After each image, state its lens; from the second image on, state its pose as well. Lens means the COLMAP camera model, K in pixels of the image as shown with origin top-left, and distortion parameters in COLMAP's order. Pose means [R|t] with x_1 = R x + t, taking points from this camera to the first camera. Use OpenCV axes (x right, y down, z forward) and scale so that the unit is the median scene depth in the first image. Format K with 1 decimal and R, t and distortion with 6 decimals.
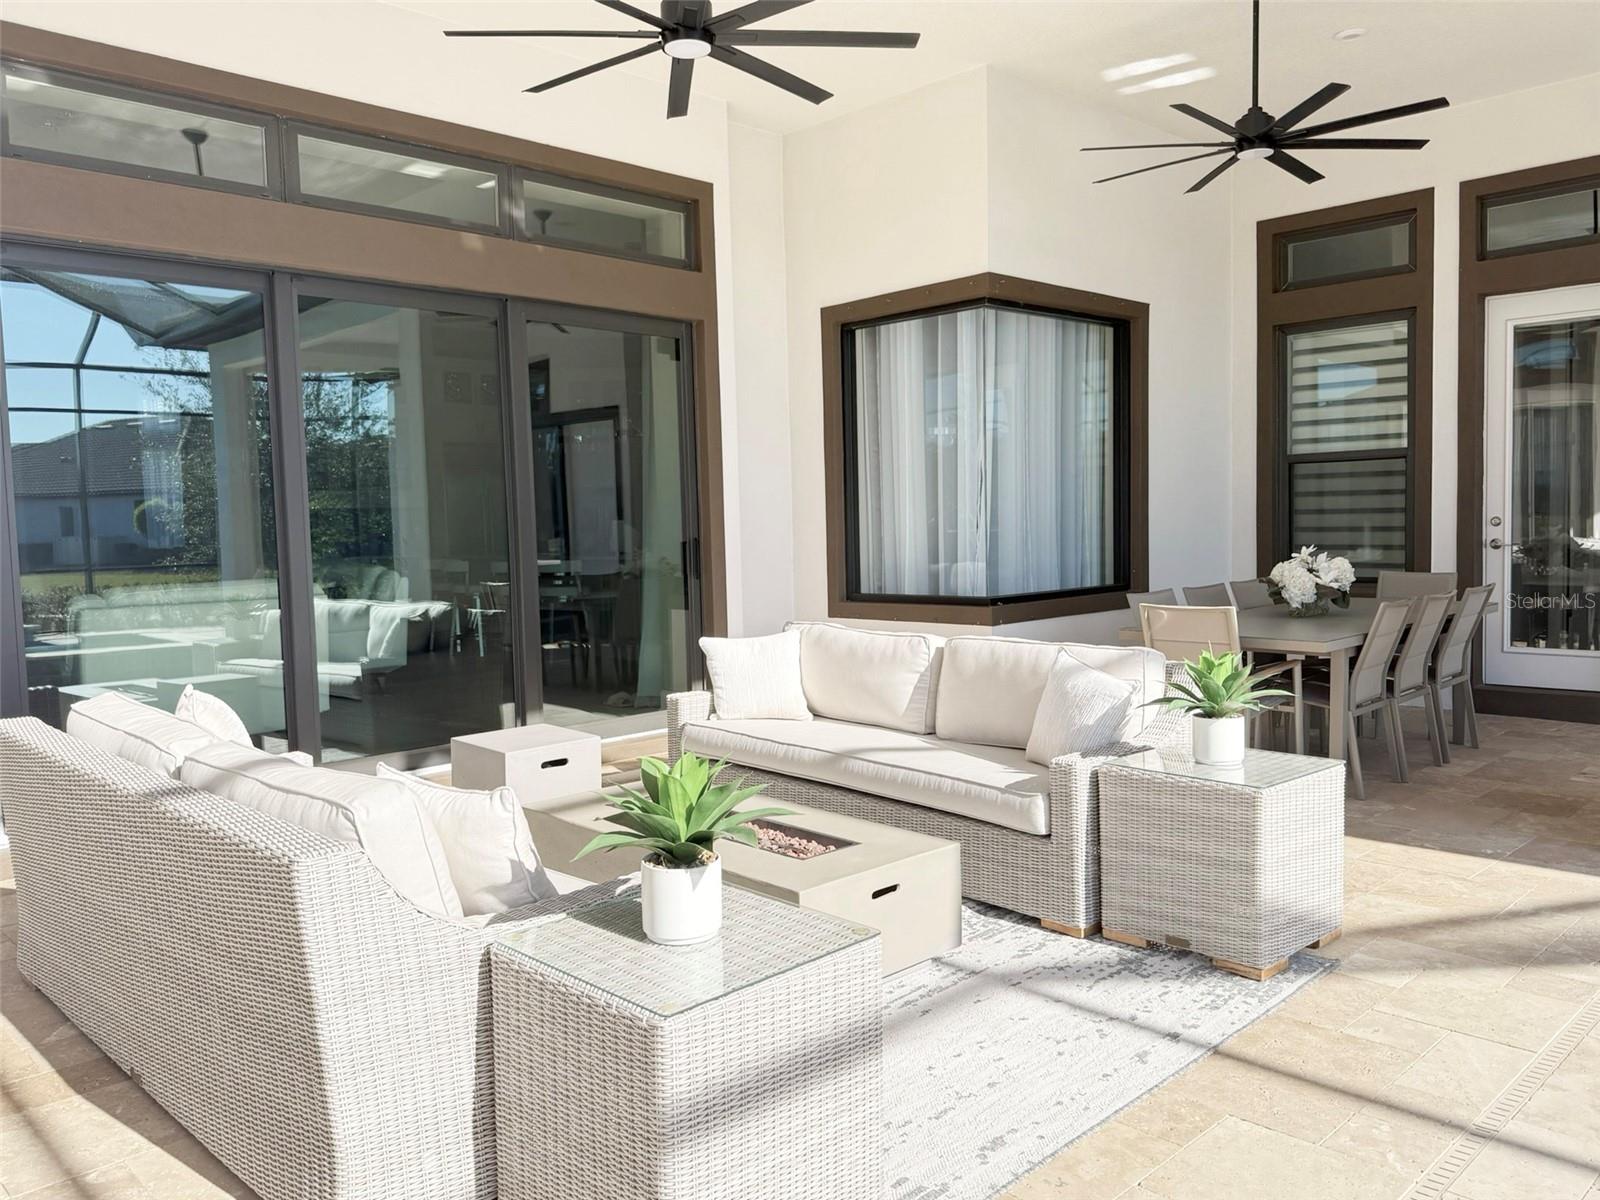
lens RADIAL K [[1222.3, 0, 800.9], [0, 1222.3, 619.1], [0, 0, 1]] dist [-0.004844, -0.006345]
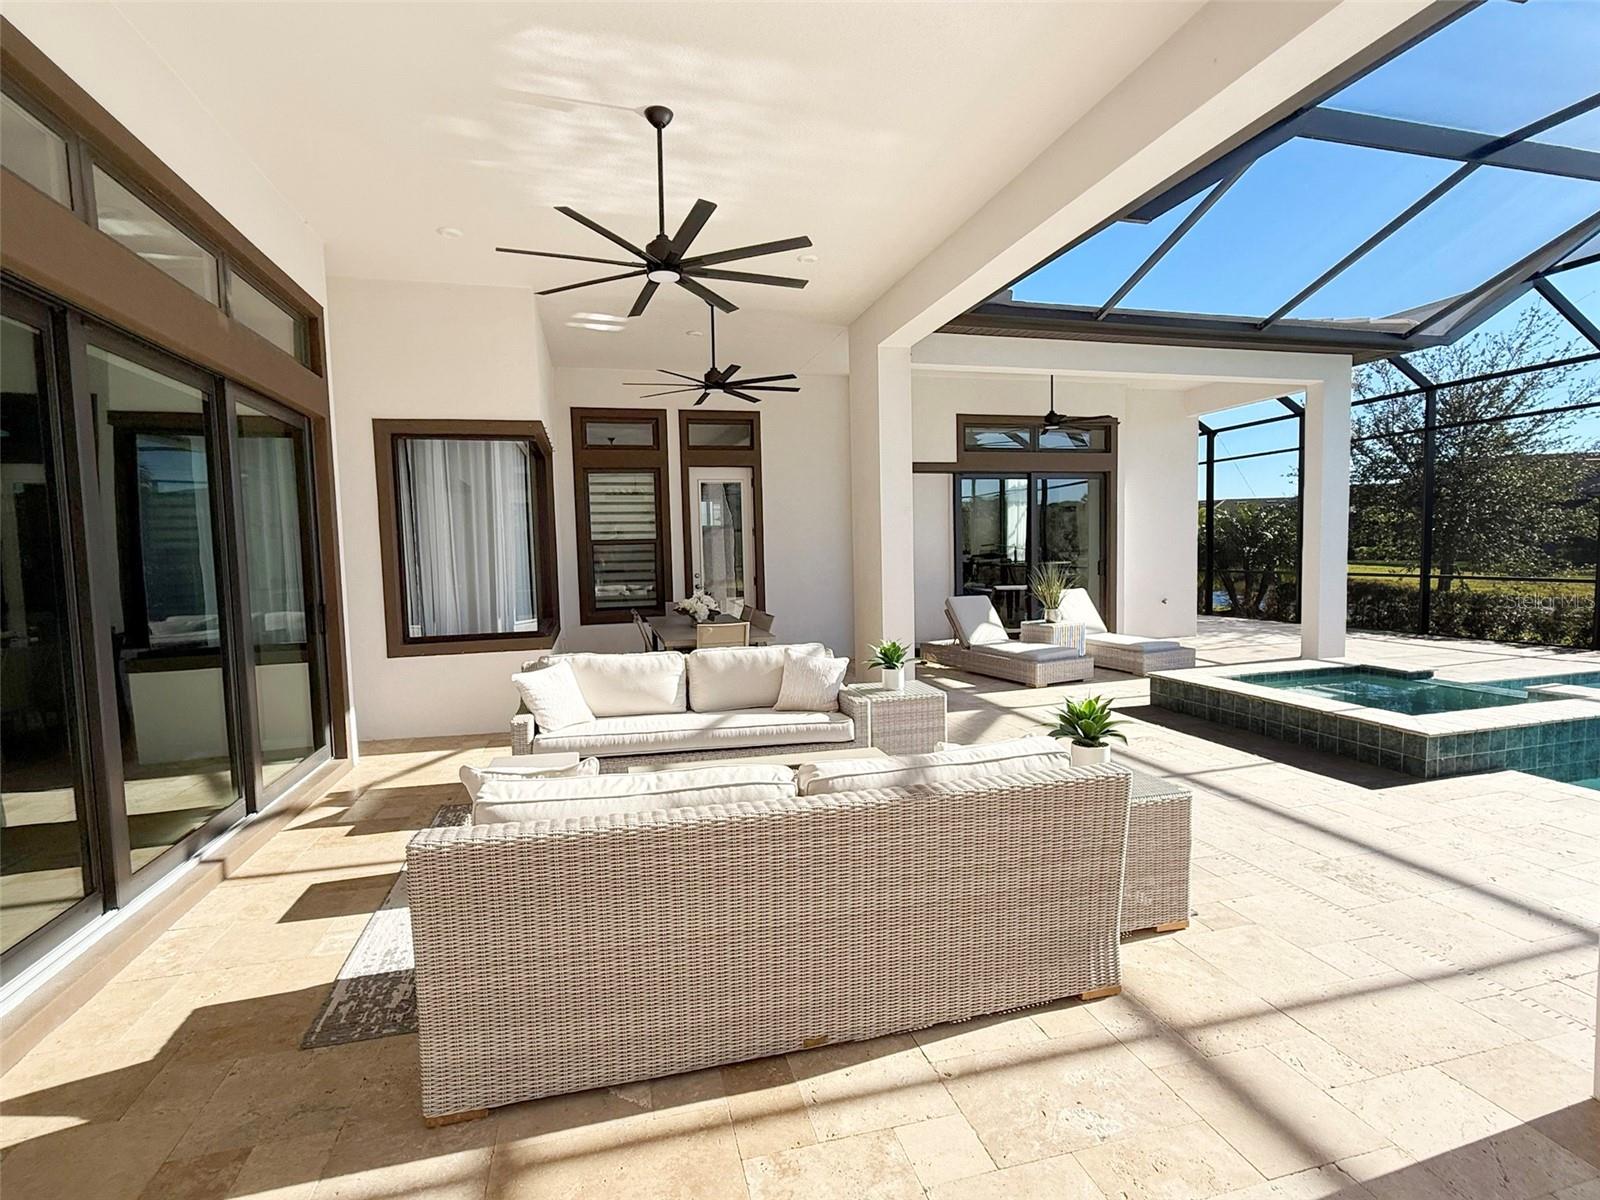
lens RADIAL K [[752.3, 0, 800.0], [0, 752.3, 600.0], [0, 0, 1]] dist [0.000525, 0.000007]
pose [[0.497398, -0.044097, 0.866401, -0.460216], [0.079232, 0.996842, 0.005249, -0.033563], [-0.863897, 0.066035, 0.499322, 0.224289]]
